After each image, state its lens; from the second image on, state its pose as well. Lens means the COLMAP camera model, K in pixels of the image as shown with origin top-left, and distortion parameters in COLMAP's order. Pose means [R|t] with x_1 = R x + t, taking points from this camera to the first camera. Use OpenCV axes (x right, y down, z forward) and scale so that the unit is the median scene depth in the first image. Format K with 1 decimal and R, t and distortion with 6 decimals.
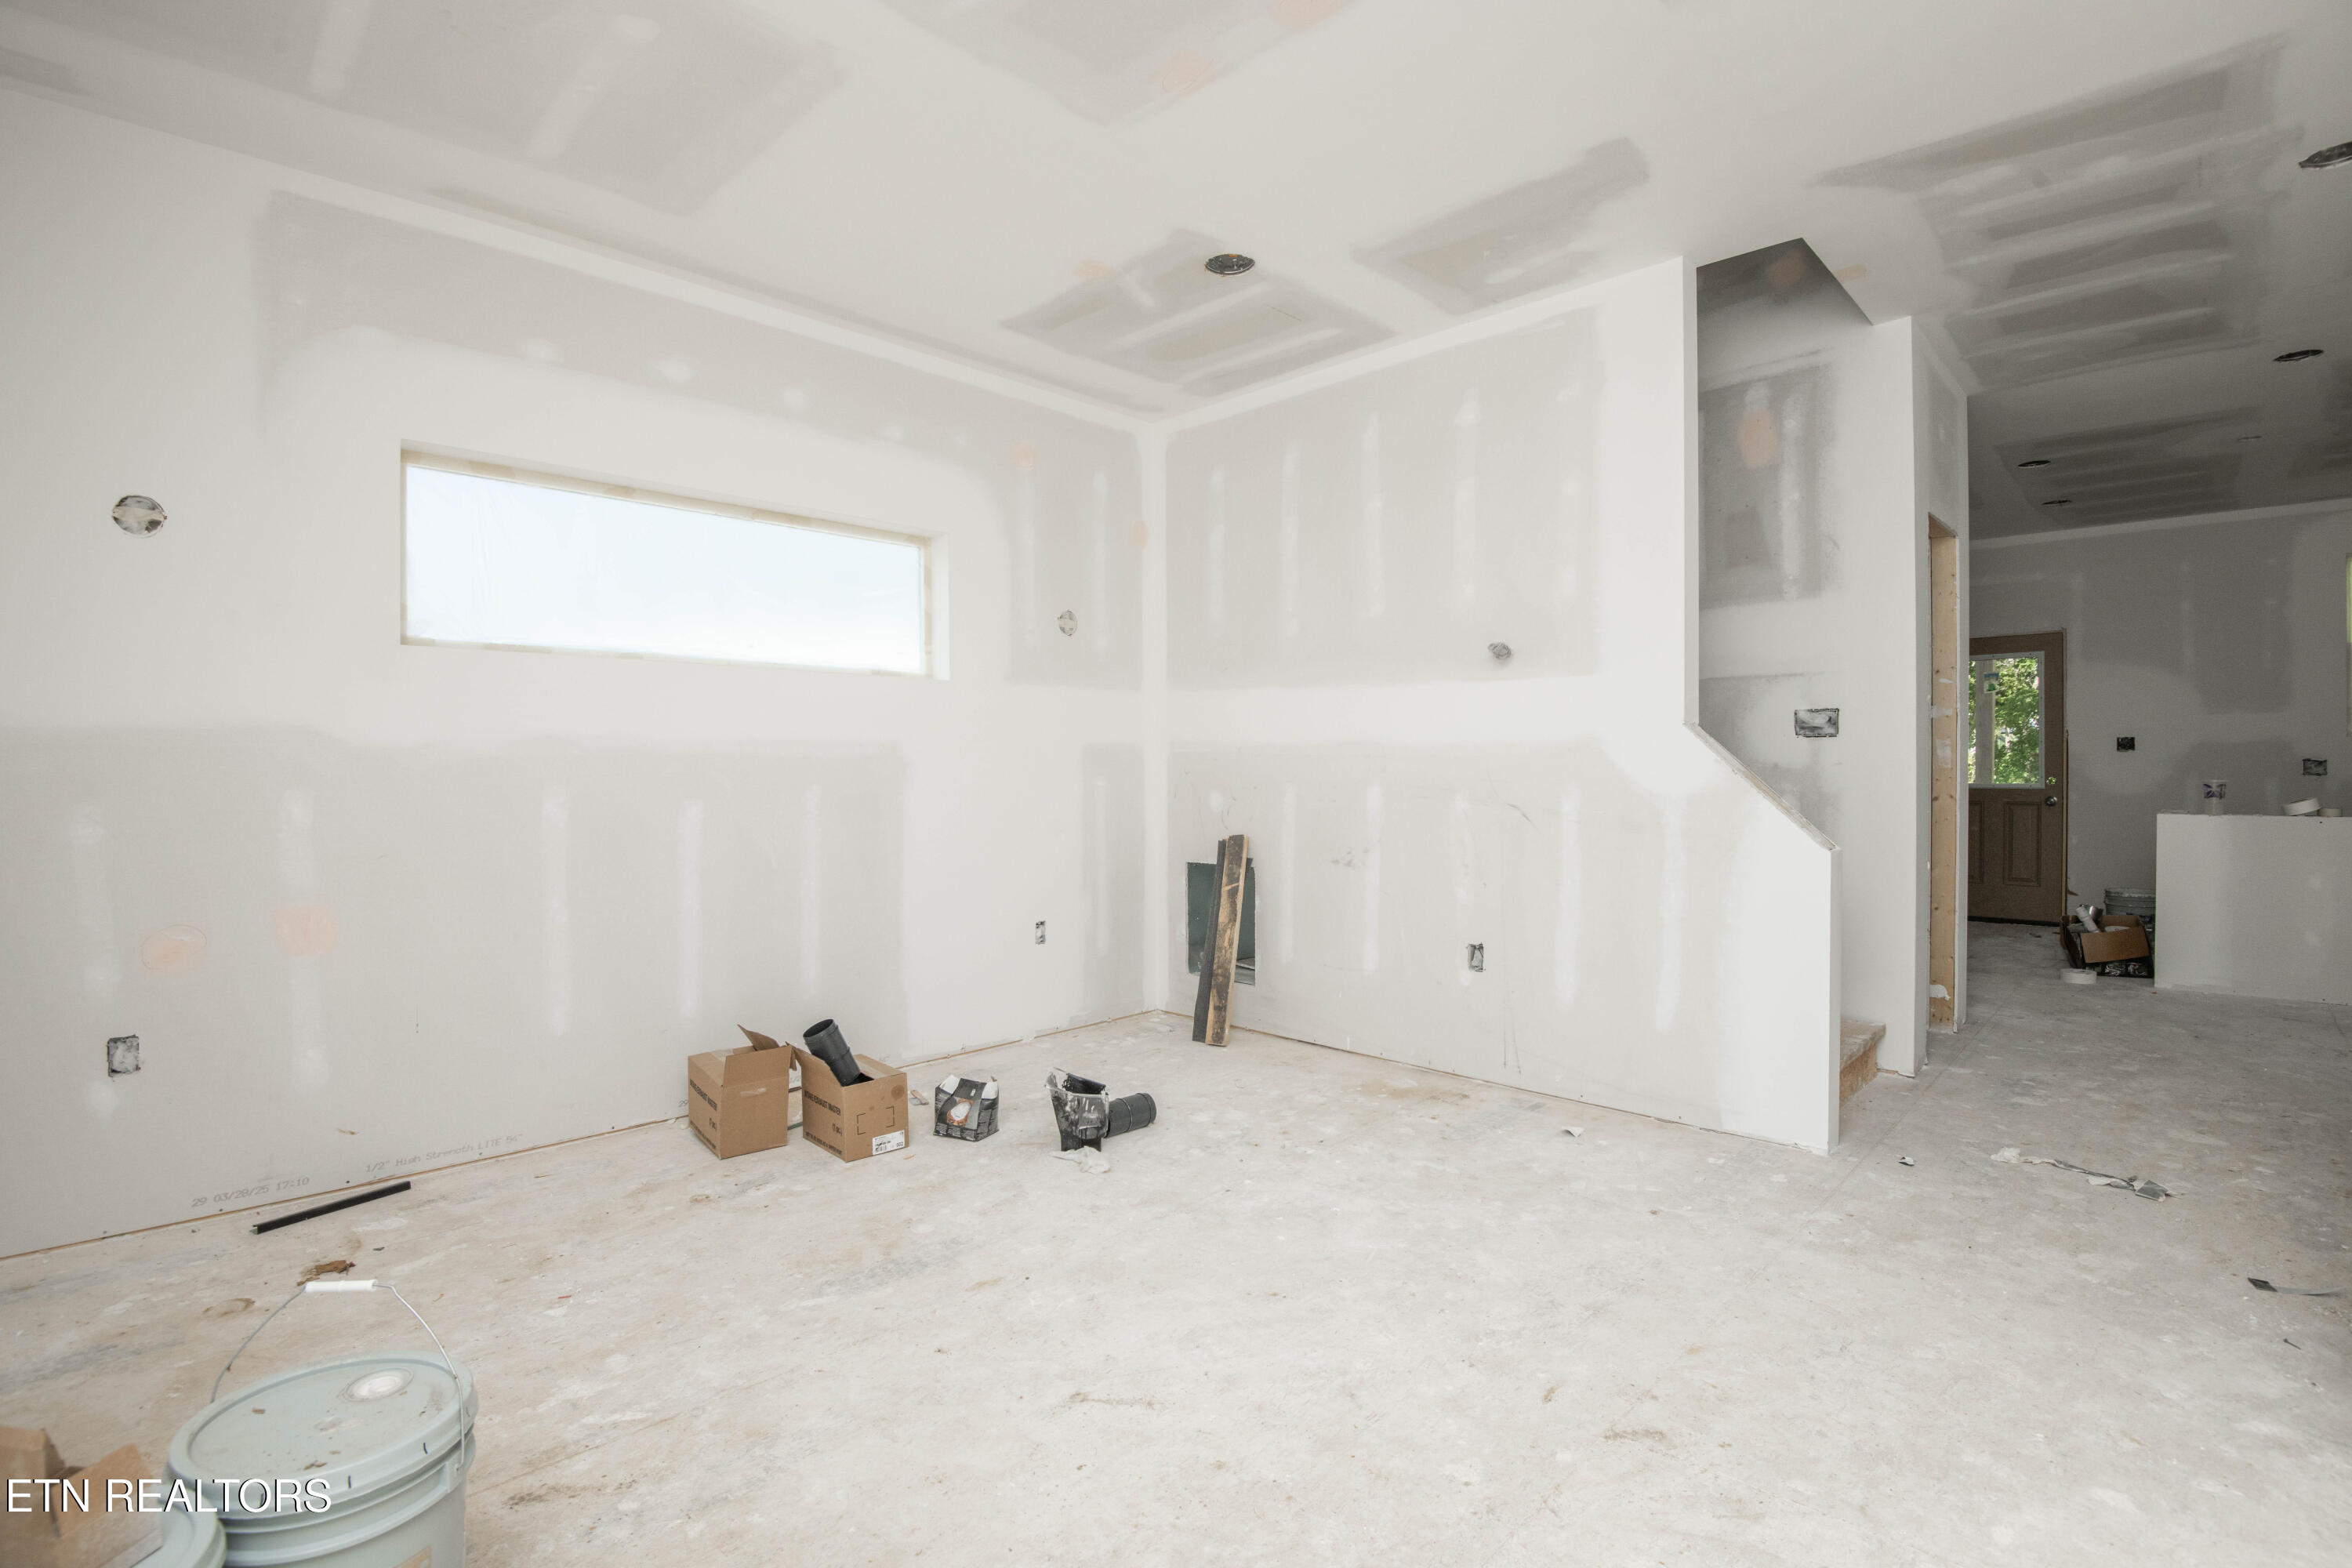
lens RADIAL K [[1085.5, 0, 1190.1], [0, 1085.5, 782.4], [0, 0, 1]] dist [-0.016815, -0.015410]
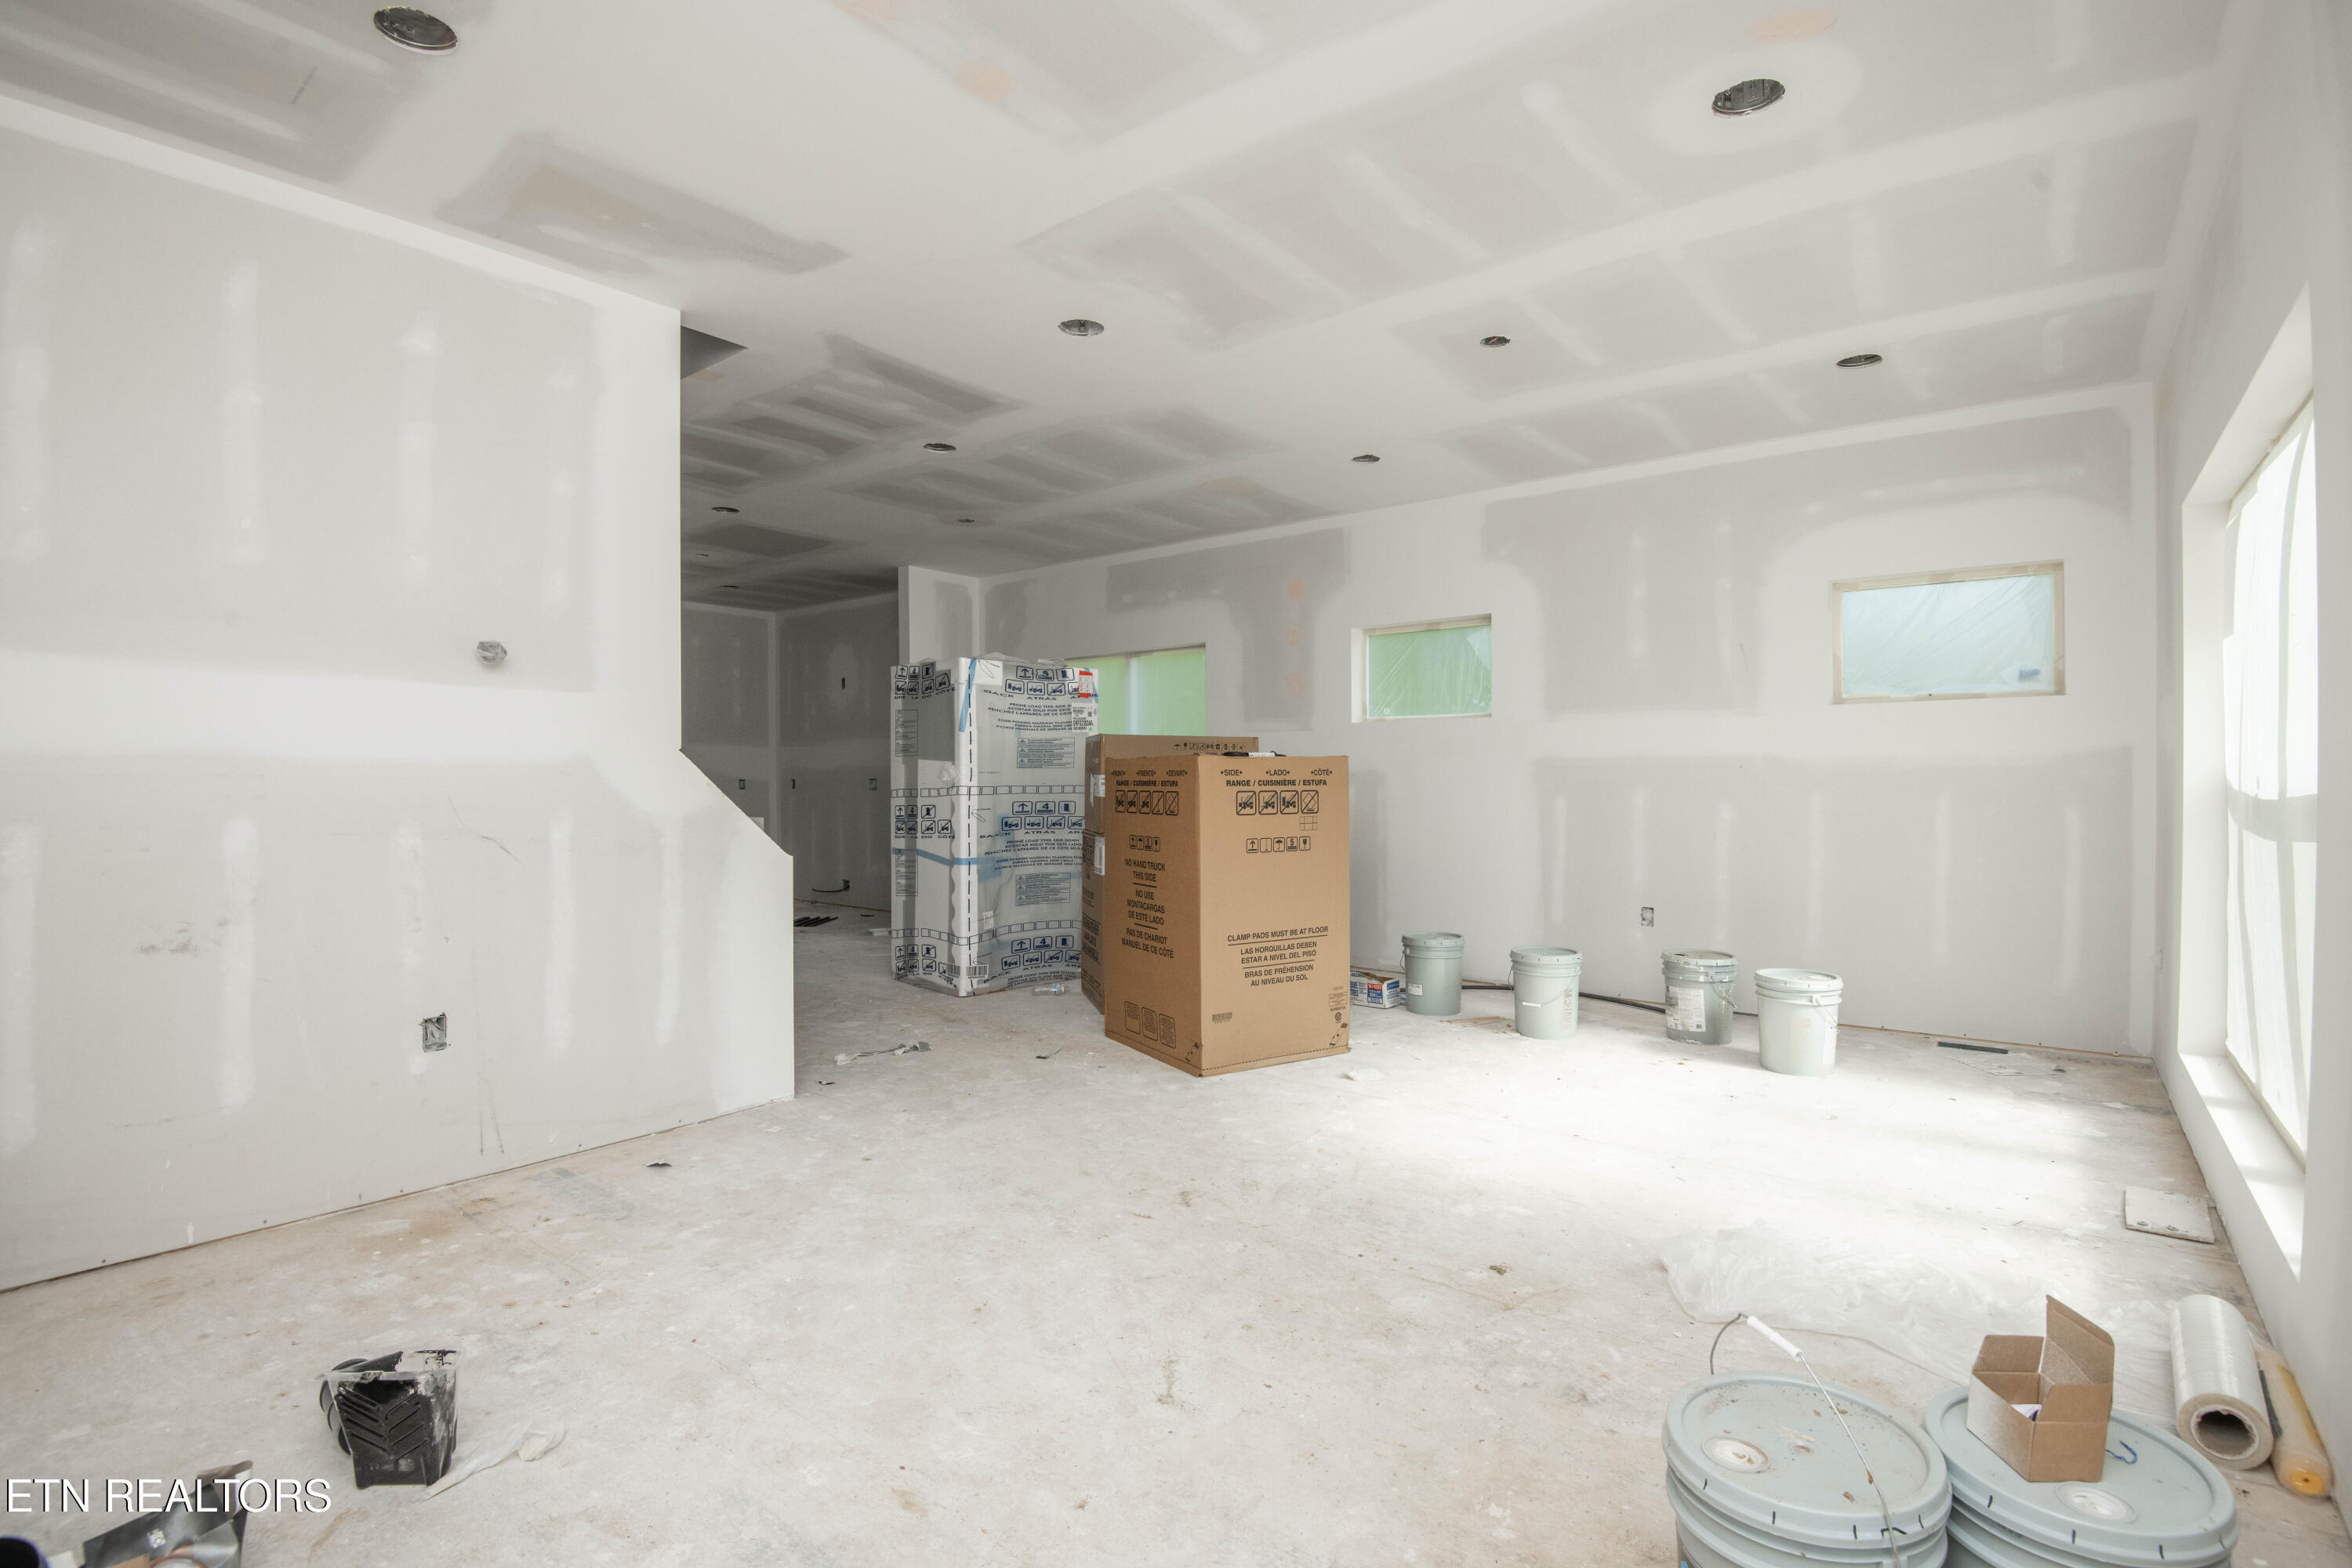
lens RADIAL K [[1085.5, 0, 1179.0], [0, 1085.5, 787.0], [0, 0, 1]] dist [-0.016815, -0.015410]
pose [[-0.099736, -0.003606, 0.995007, -0.609760], [0.015521, 0.999866, 0.005180, -0.014230], [-0.994893, 0.015960, -0.099666, 0.578446]]
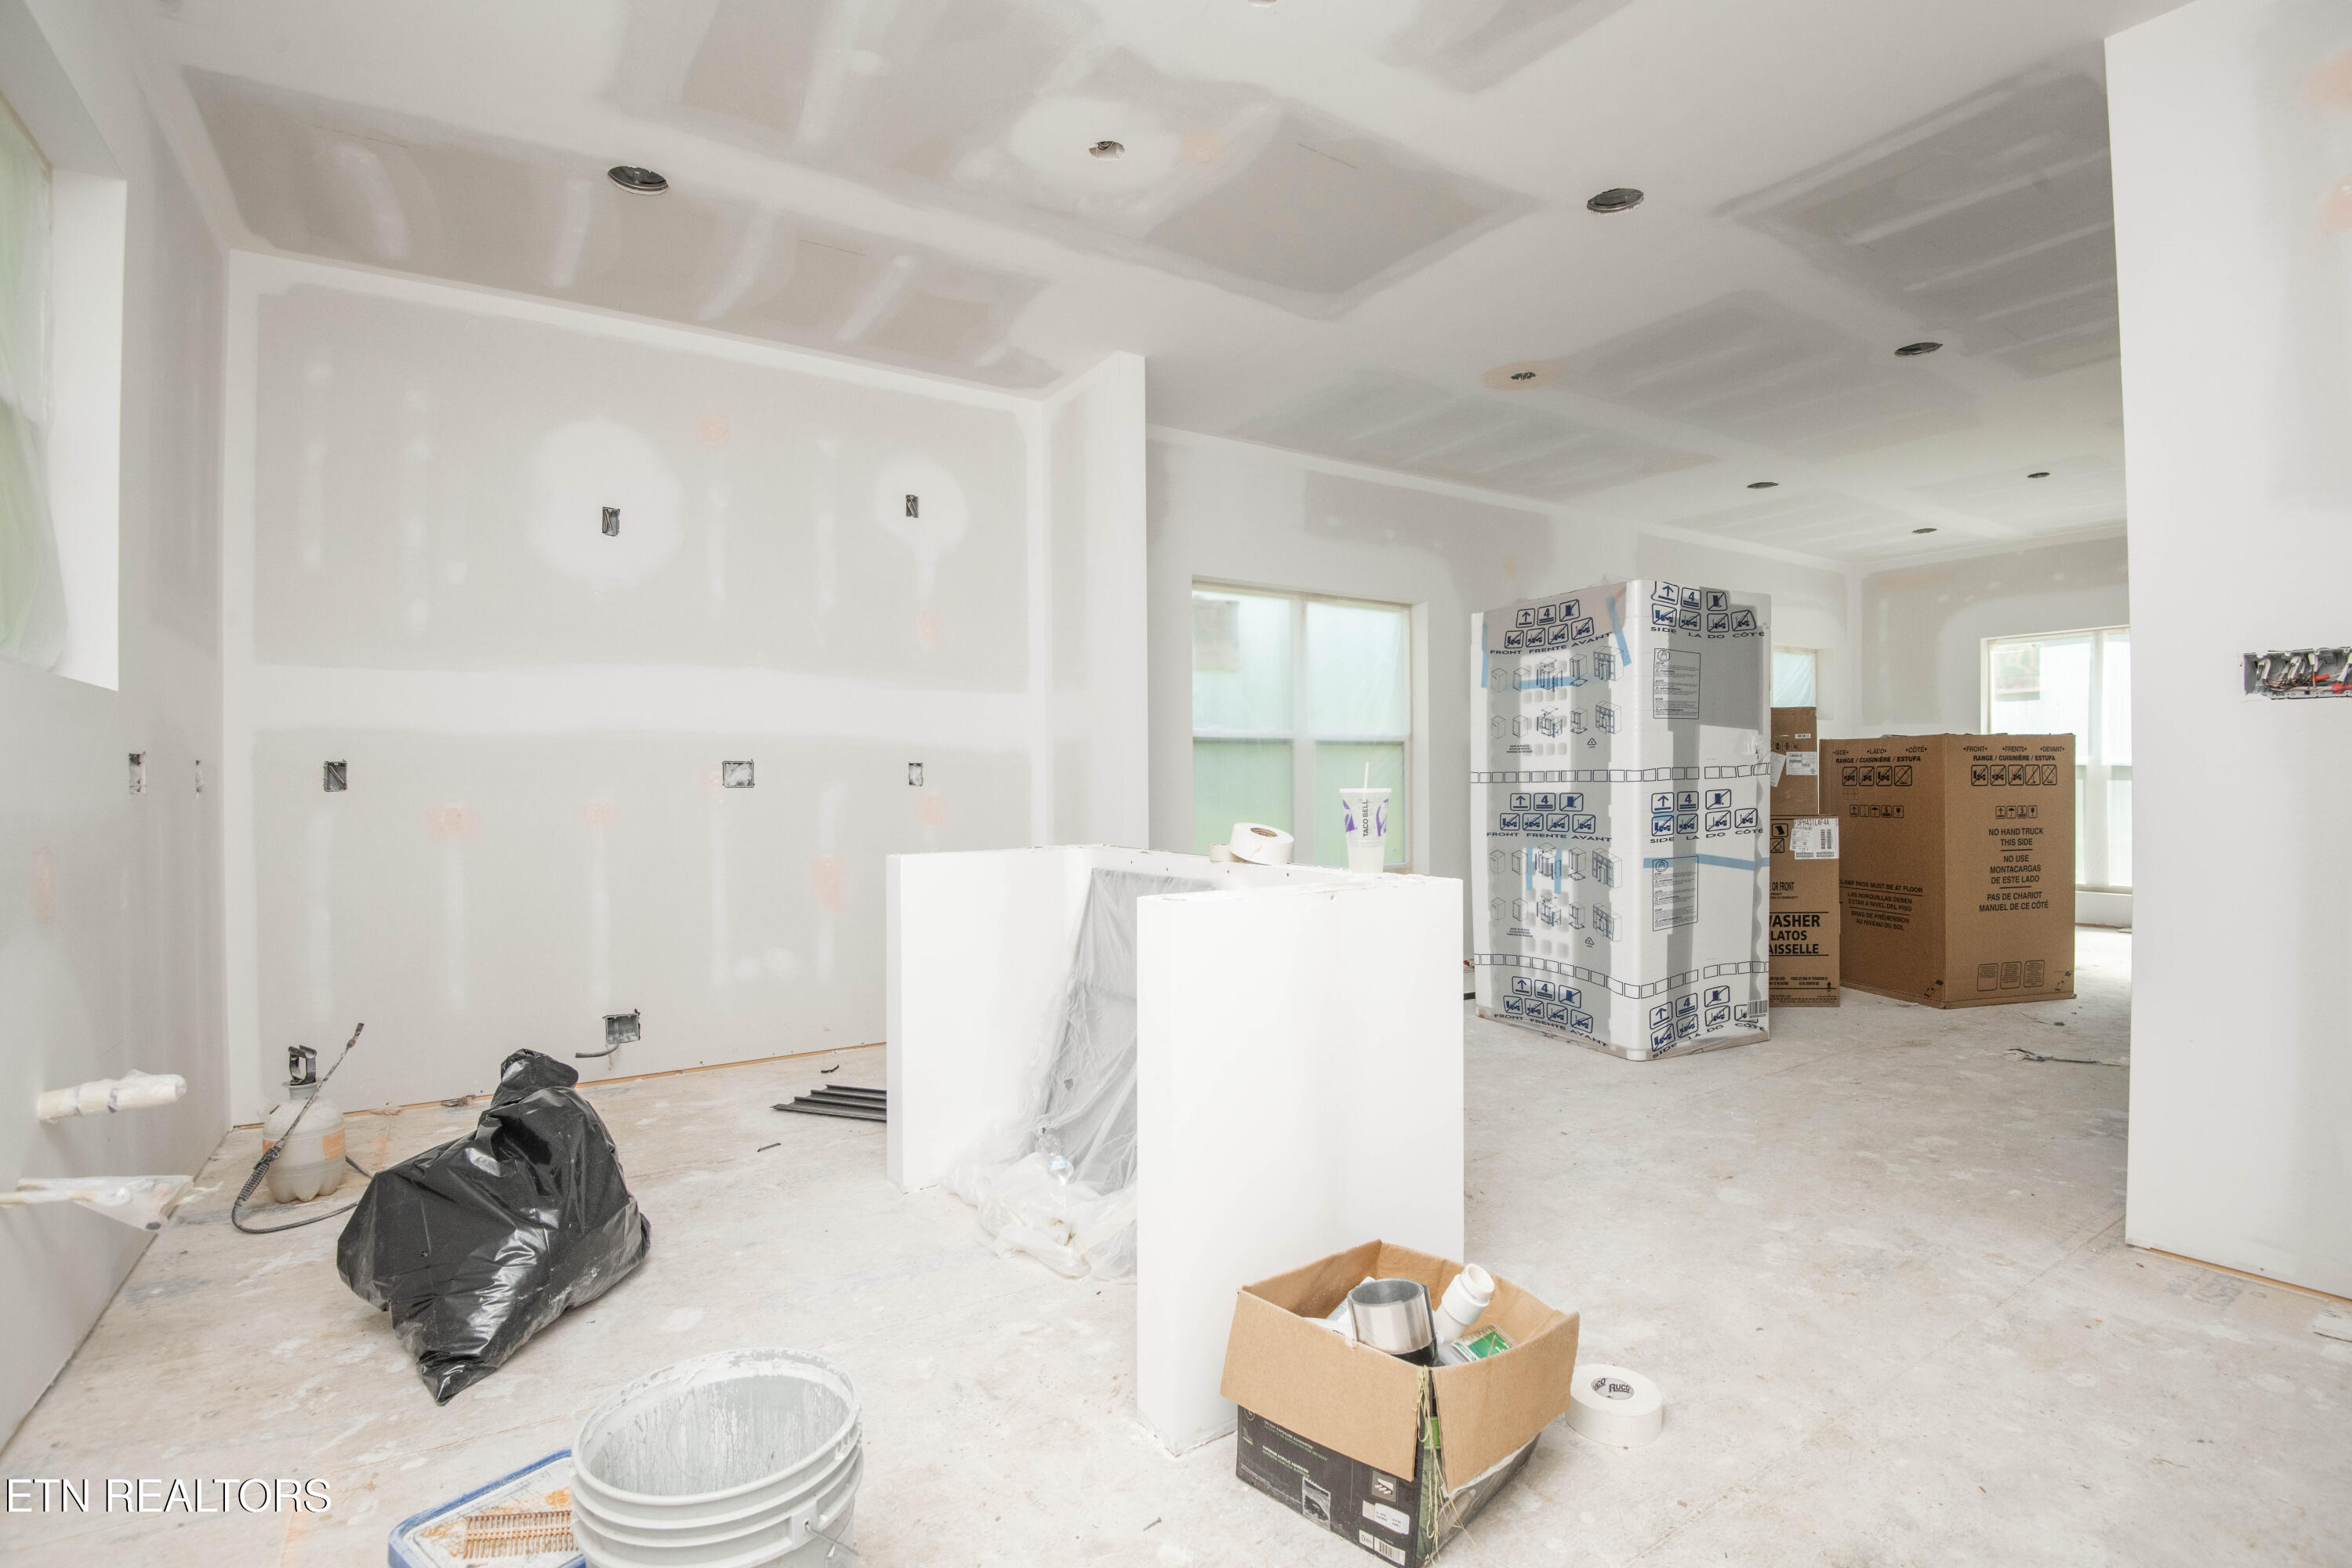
lens RADIAL K [[1085.5, 0, 1185.1], [0, 1085.5, 783.5], [0, 0, 1]] dist [-0.016815, -0.015410]
pose [[-0.974870, 0.013240, 0.222382, 1.355296], [0.016793, 0.999760, 0.014094, -0.016787], [-0.222142, 0.017474, -0.974858, 2.046531]]
